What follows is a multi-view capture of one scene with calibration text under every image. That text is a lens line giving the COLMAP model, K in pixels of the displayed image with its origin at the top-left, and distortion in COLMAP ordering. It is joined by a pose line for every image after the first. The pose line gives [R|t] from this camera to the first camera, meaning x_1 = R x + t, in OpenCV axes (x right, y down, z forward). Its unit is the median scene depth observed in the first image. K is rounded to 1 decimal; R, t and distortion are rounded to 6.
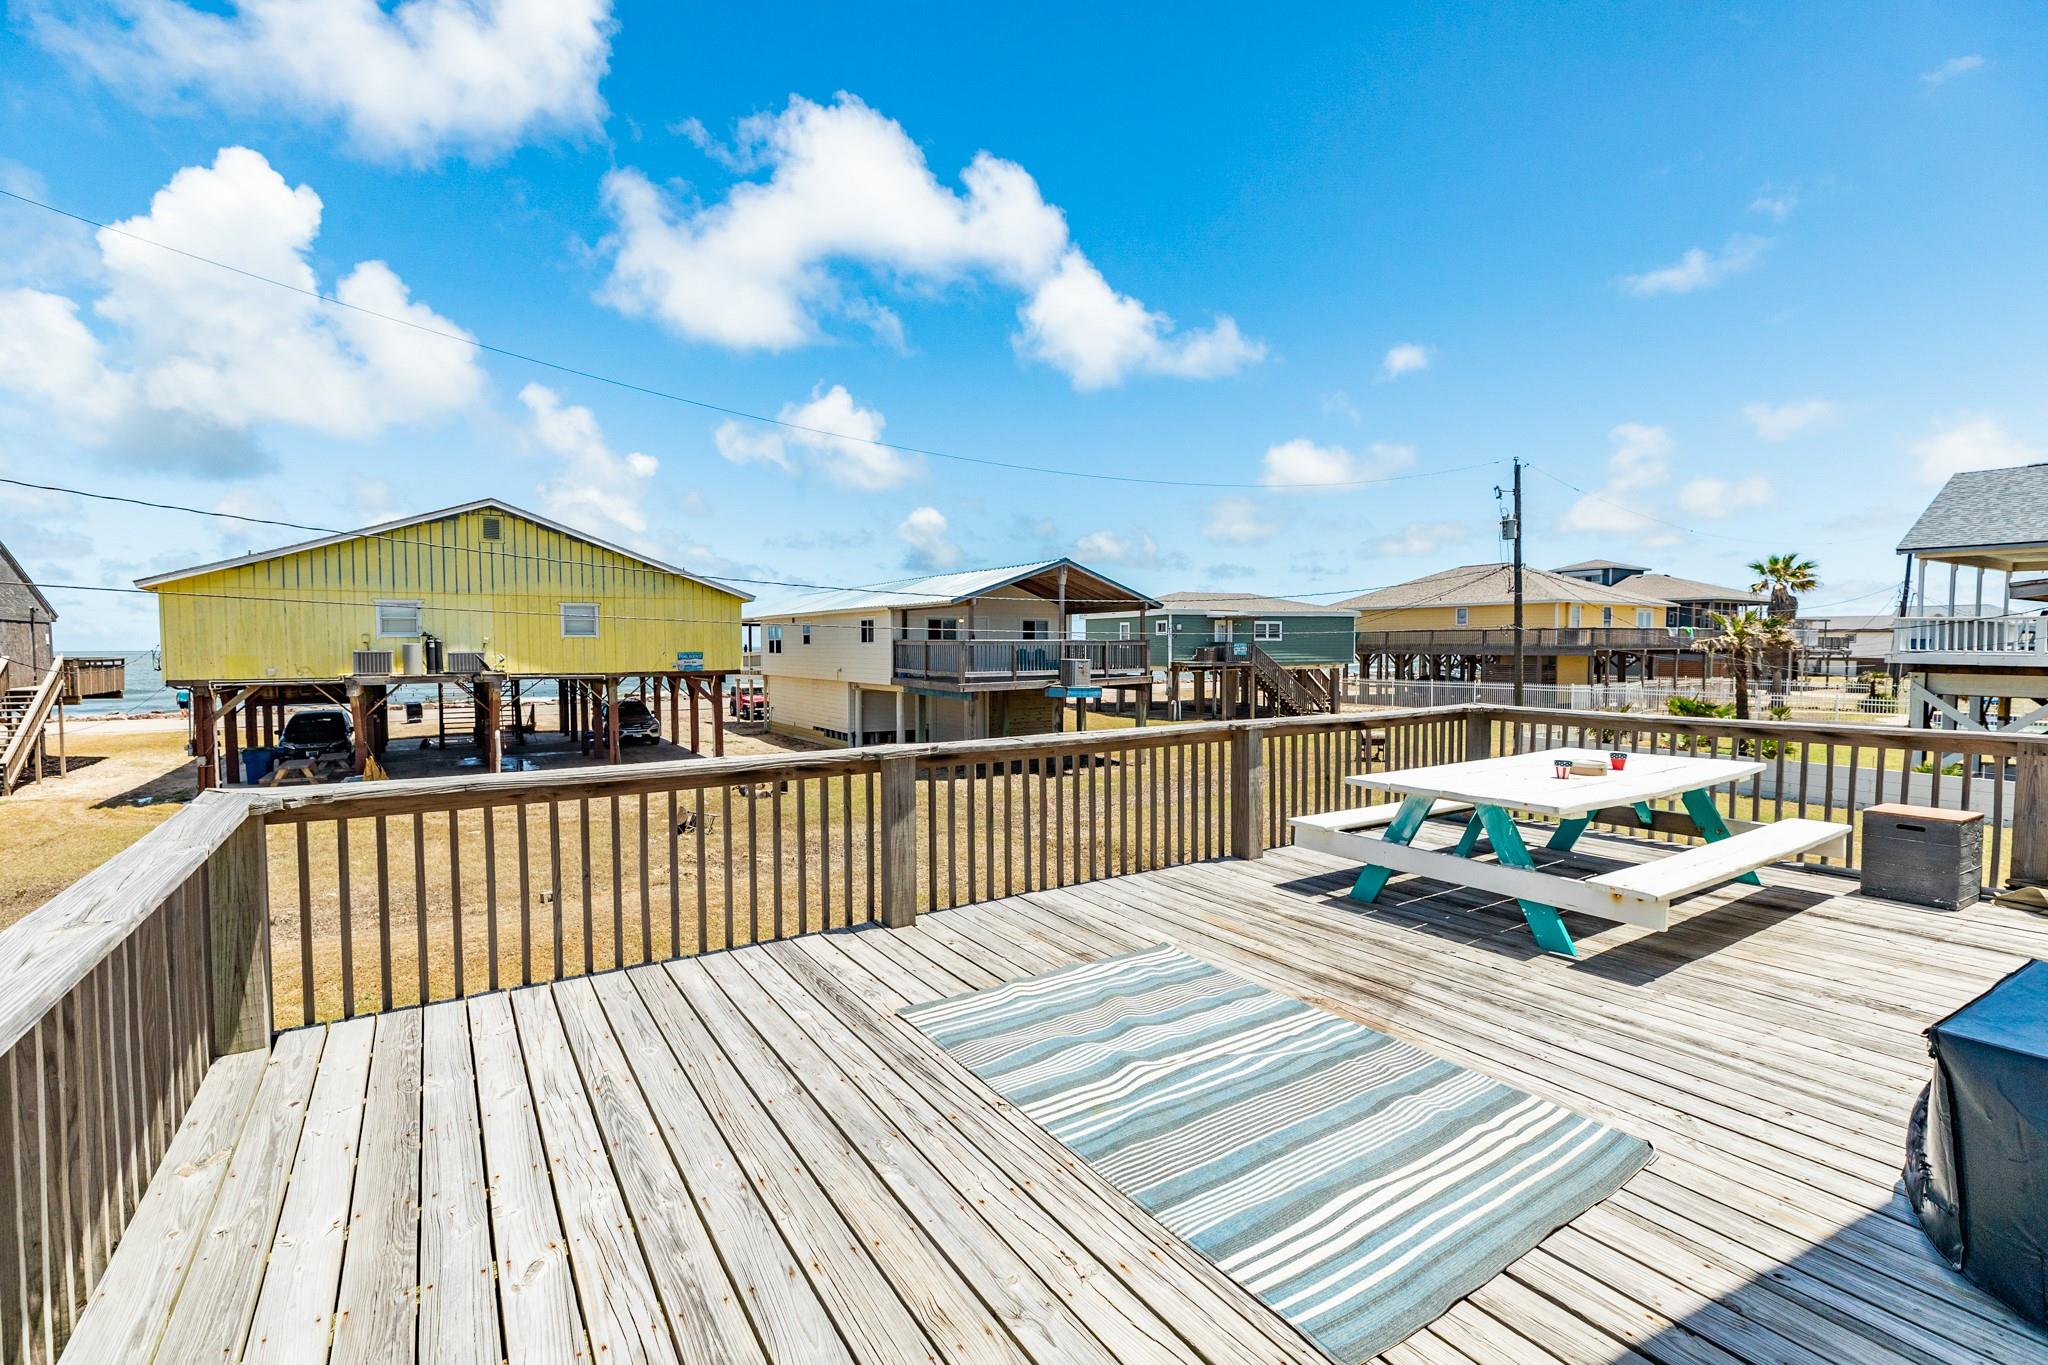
lens RADIAL K [[918.0, 0, 1024.0], [0, 918.0, 682.5], [0, 0, 1]] dist [0.001168, 0.000093]
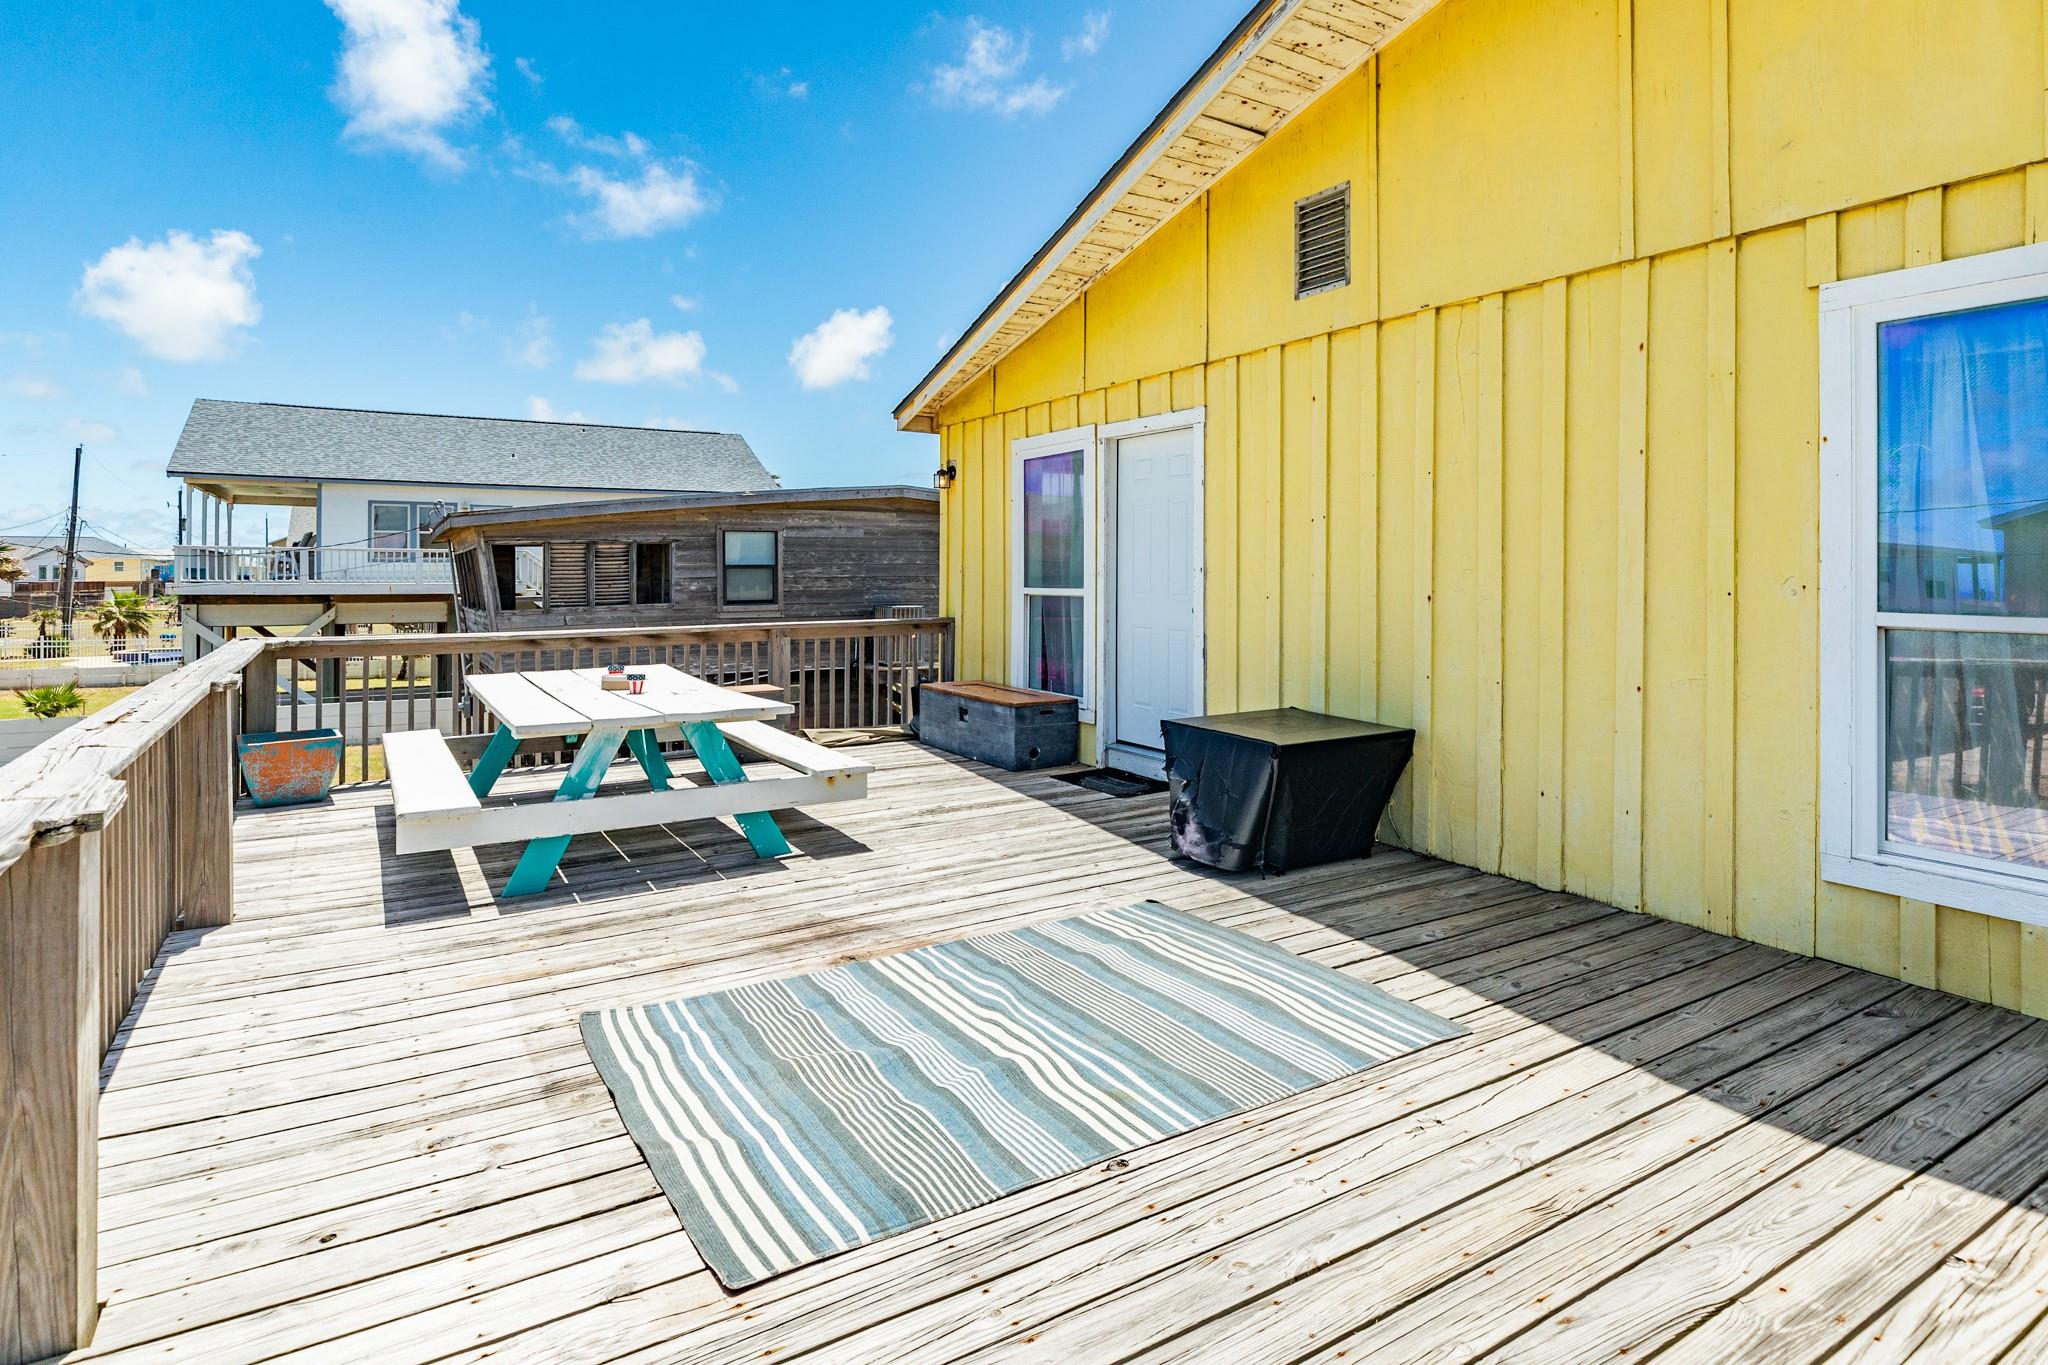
lens RADIAL K [[1076.9, 0, 1016.7], [0, 1076.9, 575.9], [0, 0, 1]] dist [-0.001705, -0.000351]
pose [[0.030294, -0.000938, 0.999541, -0.527523], [0.047696, 0.998862, -0.000508, 0.004815], [-0.998402, 0.047690, 0.030304, 0.640666]]
